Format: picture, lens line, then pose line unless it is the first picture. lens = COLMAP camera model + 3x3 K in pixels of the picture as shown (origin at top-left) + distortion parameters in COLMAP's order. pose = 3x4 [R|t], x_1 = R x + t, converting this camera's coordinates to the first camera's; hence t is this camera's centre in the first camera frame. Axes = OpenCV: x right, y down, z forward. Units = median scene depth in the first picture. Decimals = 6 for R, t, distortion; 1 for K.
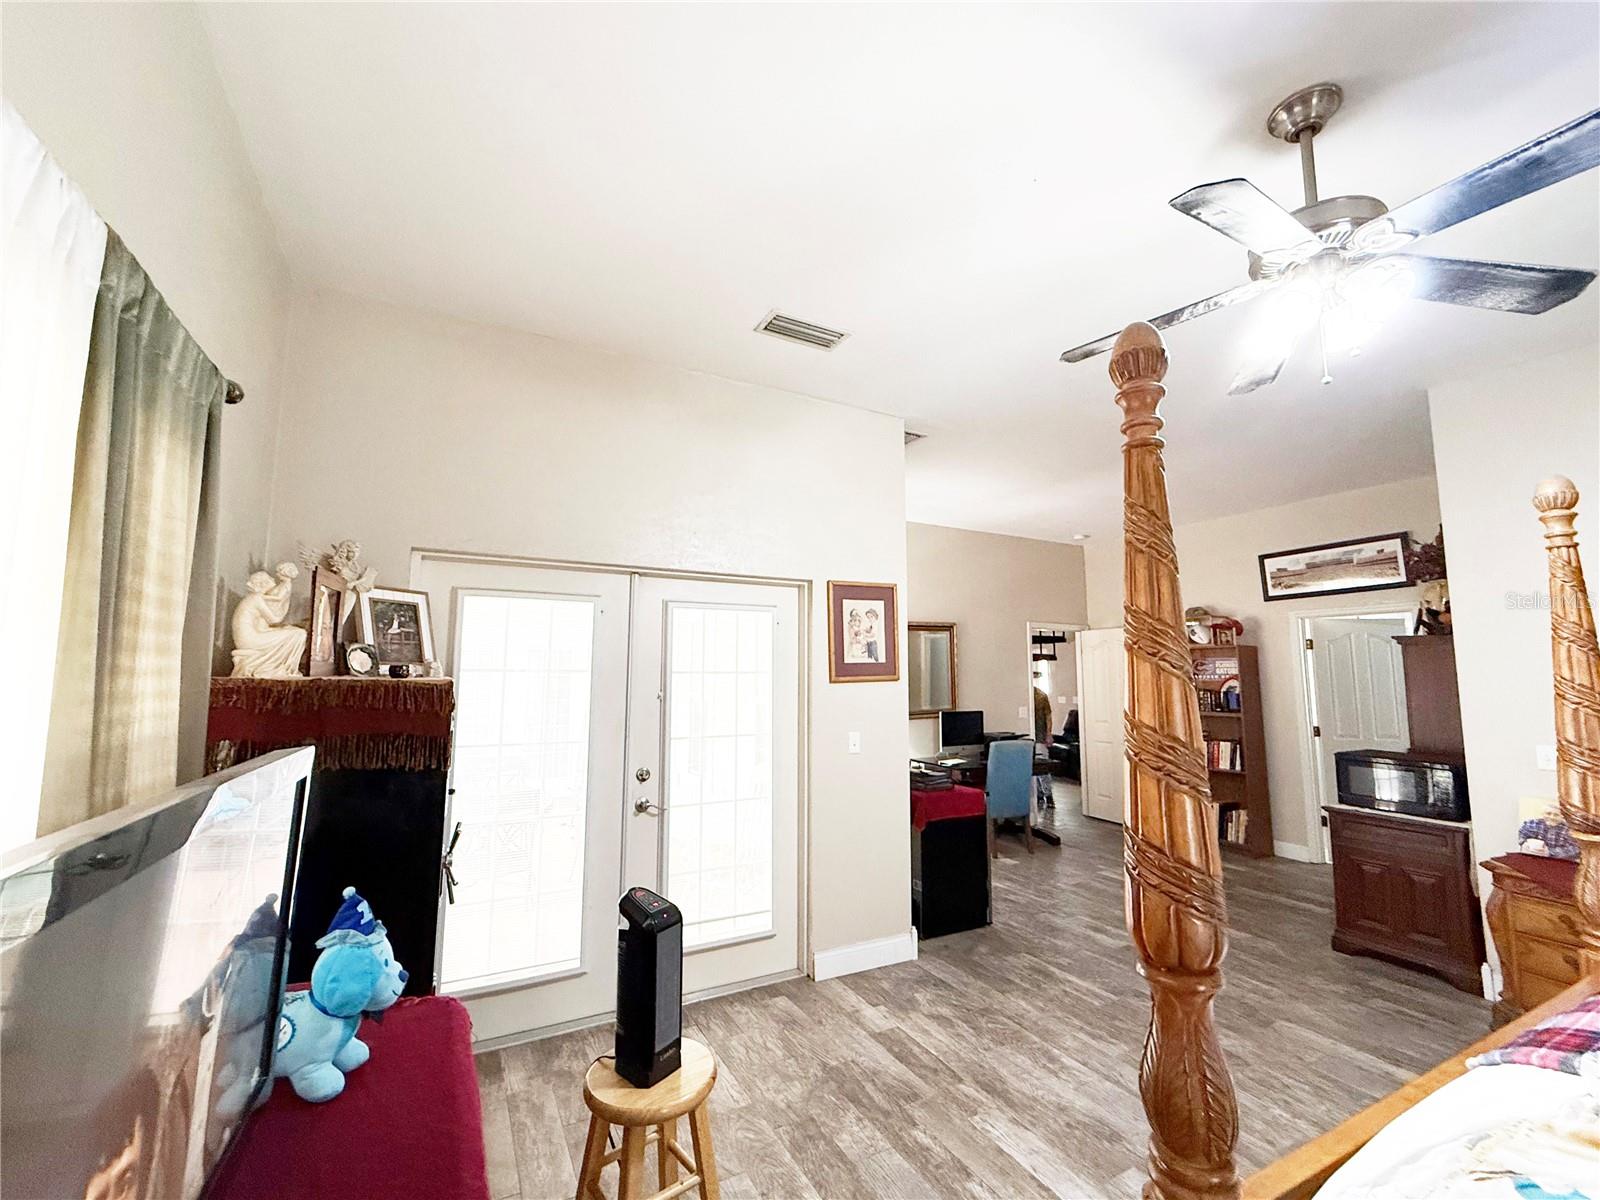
lens RADIAL K [[638.7, 0, 800.0], [0, 638.7, 600.0], [0, 0, 1]] dist [0.001715, -0.000046]
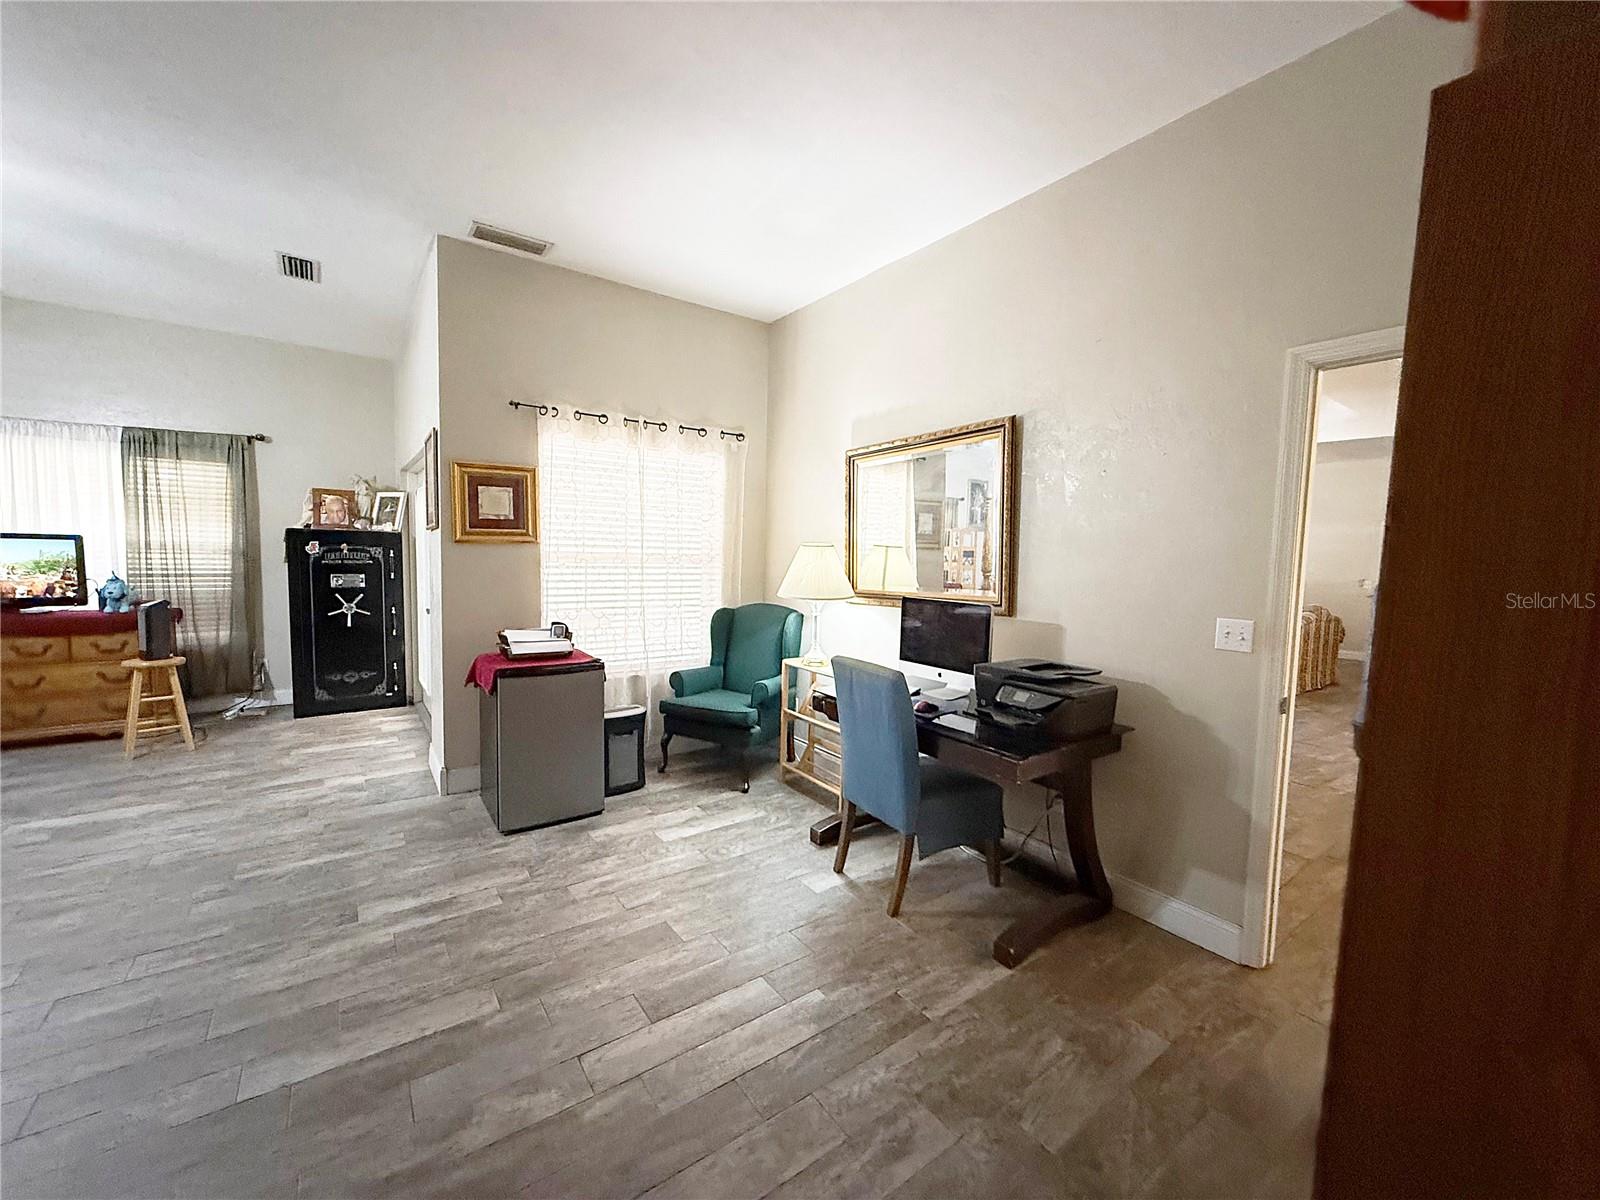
lens RADIAL K [[638.7, 0, 800.0], [0, 638.7, 600.0], [0, 0, 1]] dist [0.001715, -0.000046]
pose [[0.163232, 0.077903, -0.983507, 1.120295], [0.090655, 0.991476, 0.093580, 0.186722], [0.982414, -0.104435, 0.154779, 1.285289]]
